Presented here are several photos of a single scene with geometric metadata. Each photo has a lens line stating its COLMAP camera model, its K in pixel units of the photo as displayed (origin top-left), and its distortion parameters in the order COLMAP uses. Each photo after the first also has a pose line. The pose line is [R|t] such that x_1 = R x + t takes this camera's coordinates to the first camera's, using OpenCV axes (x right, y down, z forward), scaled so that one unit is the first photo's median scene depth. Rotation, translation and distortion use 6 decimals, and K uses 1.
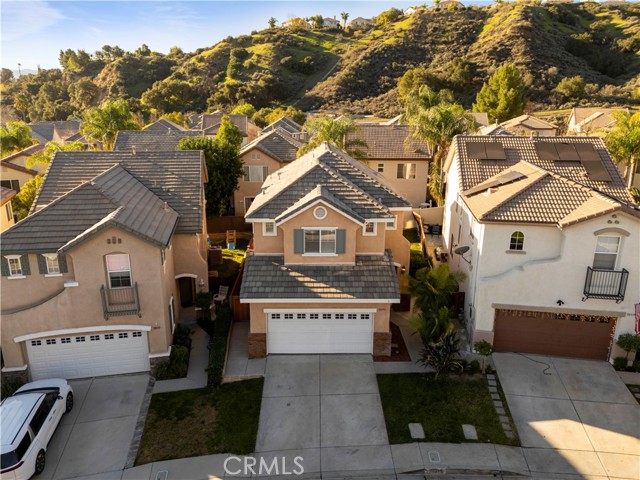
lens RADIAL K [[475.0, 0, 303.1], [0, 475.0, 243.3], [0, 0, 1]] dist [0.061203, -0.048898]
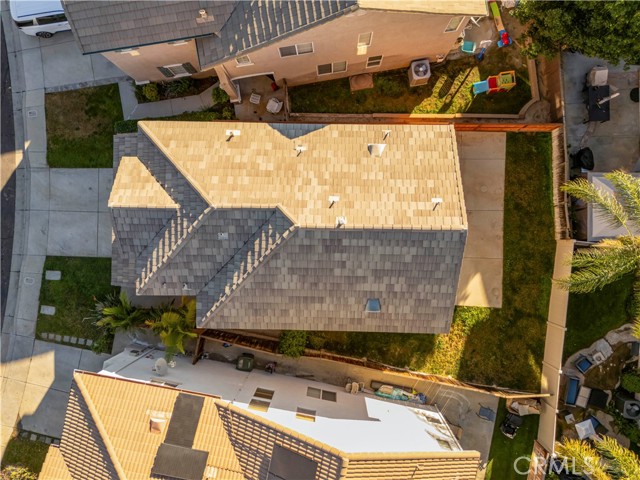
lens RADIAL K [[475.0, 0, 333.6], [0, 475.0, 231.7], [0, 0, 1]] dist [0.061203, -0.048898]
pose [[-0.004746, 0.999974, -0.005454, 0.083870], [-0.277344, 0.003924, 0.960763, -1.015788], [0.960759, 0.006072, 0.277318, 1.126300]]
